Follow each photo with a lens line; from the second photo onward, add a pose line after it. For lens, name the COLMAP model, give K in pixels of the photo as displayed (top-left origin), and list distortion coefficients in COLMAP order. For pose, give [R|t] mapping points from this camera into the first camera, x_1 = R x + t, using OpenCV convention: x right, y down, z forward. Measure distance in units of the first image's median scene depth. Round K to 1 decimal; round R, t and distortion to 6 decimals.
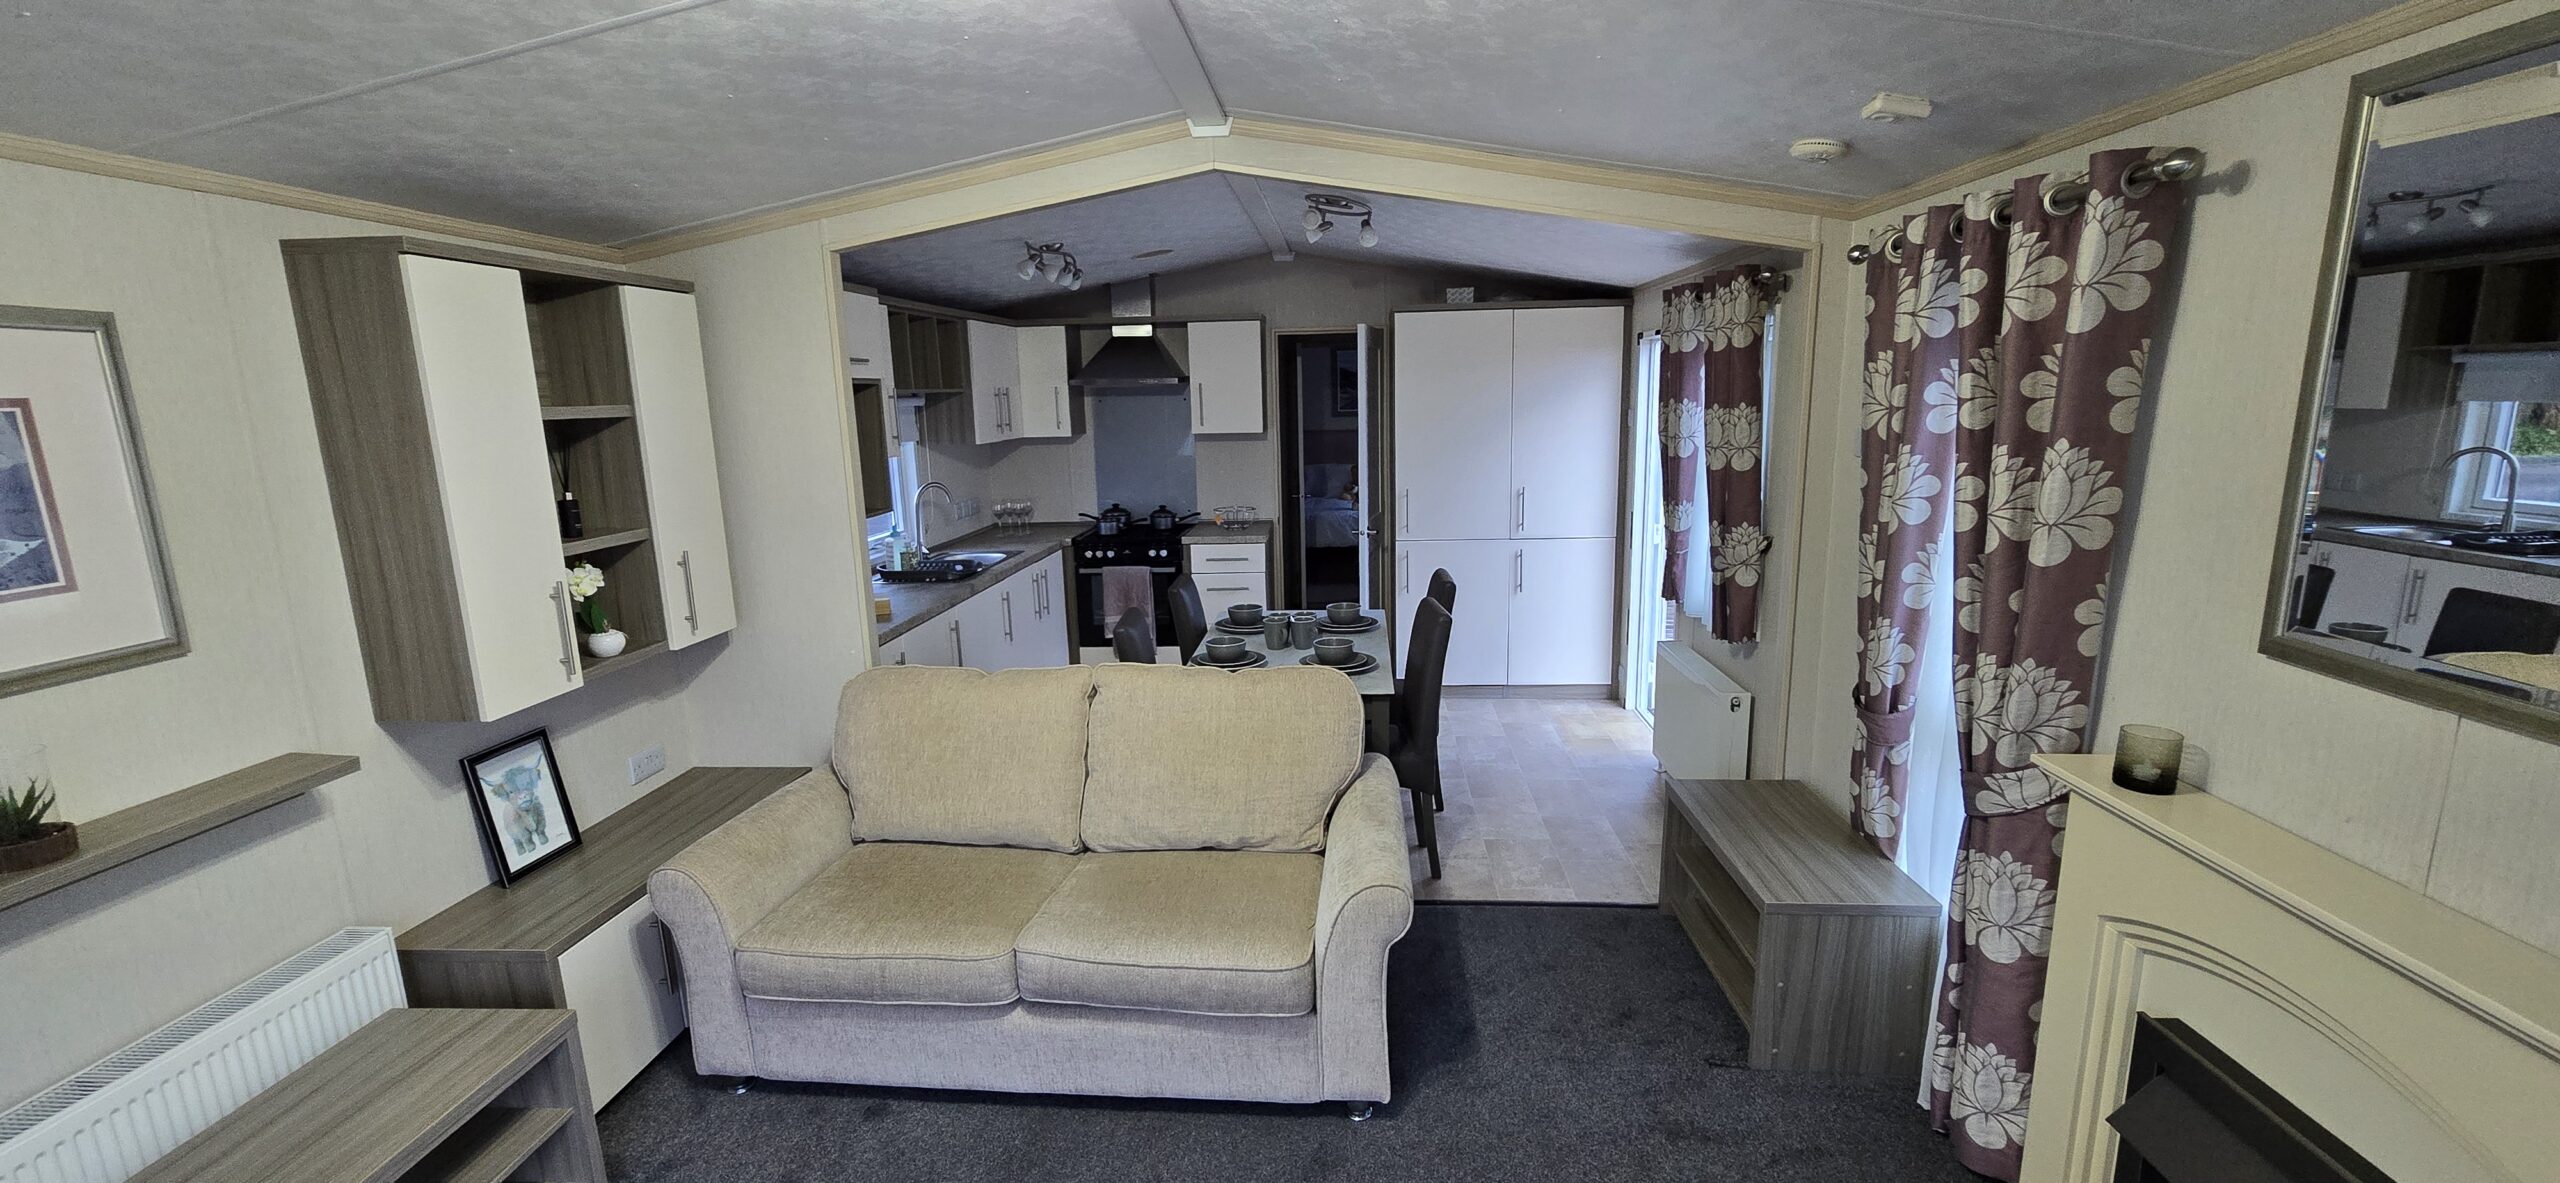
lens RADIAL K [[1058.7, 0, 1299.1], [0, 1058.7, 598.1], [0, 0, 1]] dist [-0.000805, 0.000415]
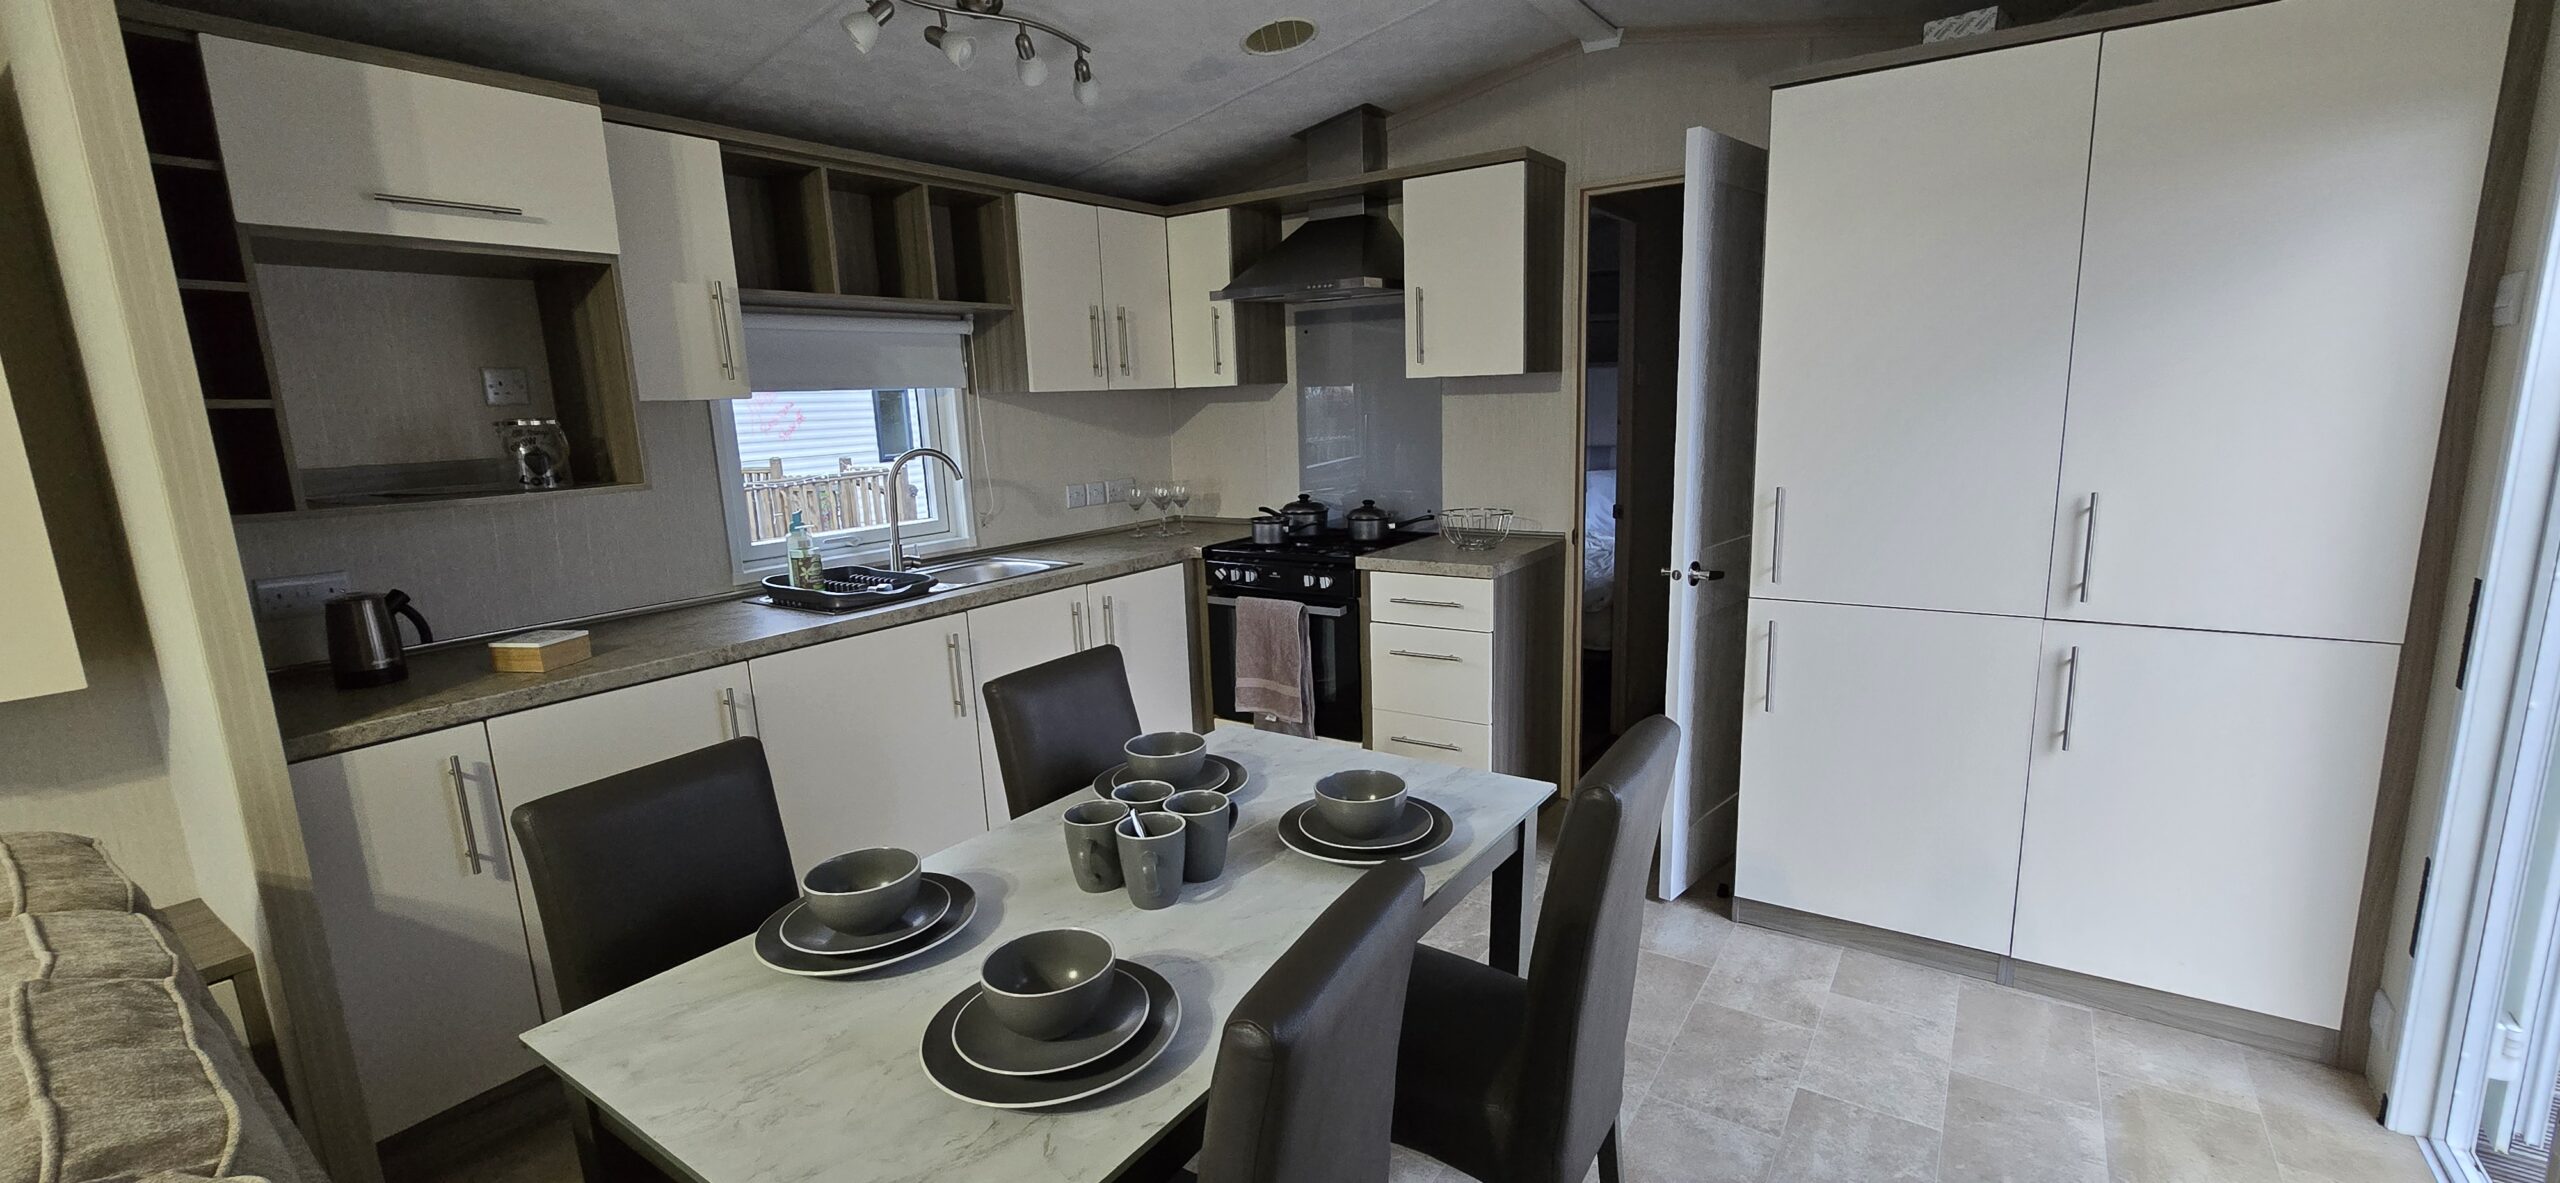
lens RADIAL K [[1058.7, 0, 1299.1], [0, 1058.7, 598.1], [0, 0, 1]] dist [-0.000805, 0.000415]
pose [[0.856559, 0.090004, -0.508139, 0.156492], [-0.086026, 0.995799, 0.031369, -0.050772], [0.508828, 0.016844, 0.860704, 0.491967]]
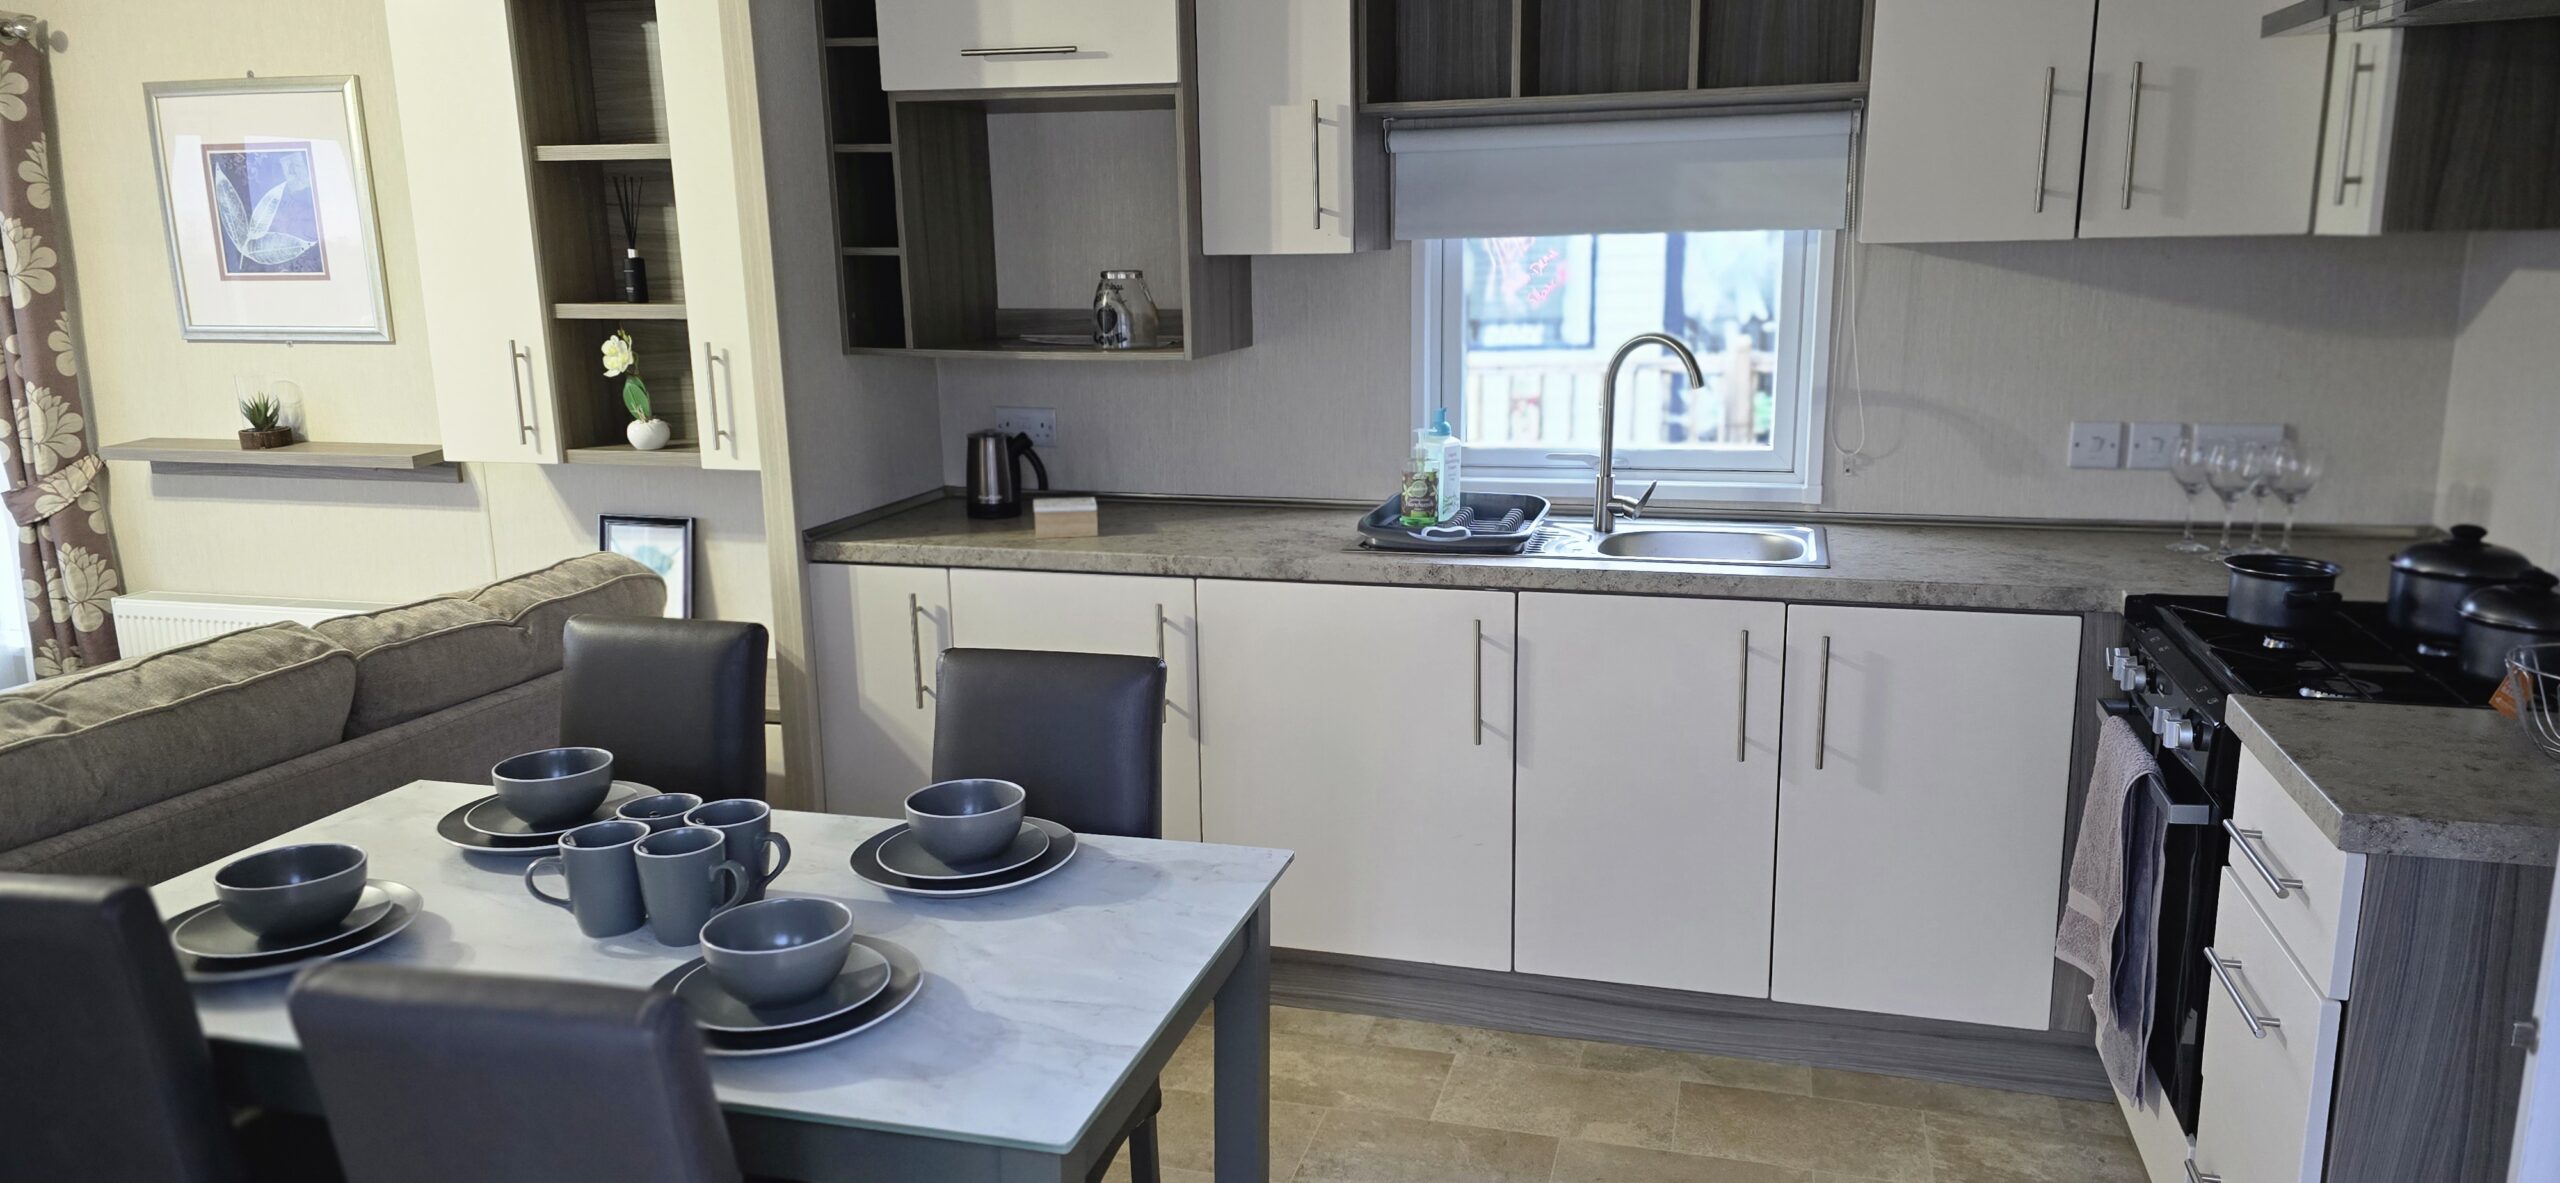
lens RADIAL K [[1686.2, 0, 1289.6], [0, 1686.2, 621.1], [0, 0, 1]] dist [0.087558, -0.084939]
pose [[-0.211159, 0.239319, -0.947702, 0.279473], [-0.173200, 0.945060, 0.277243, -0.140559], [0.961984, 0.222685, -0.158108, 0.868631]]
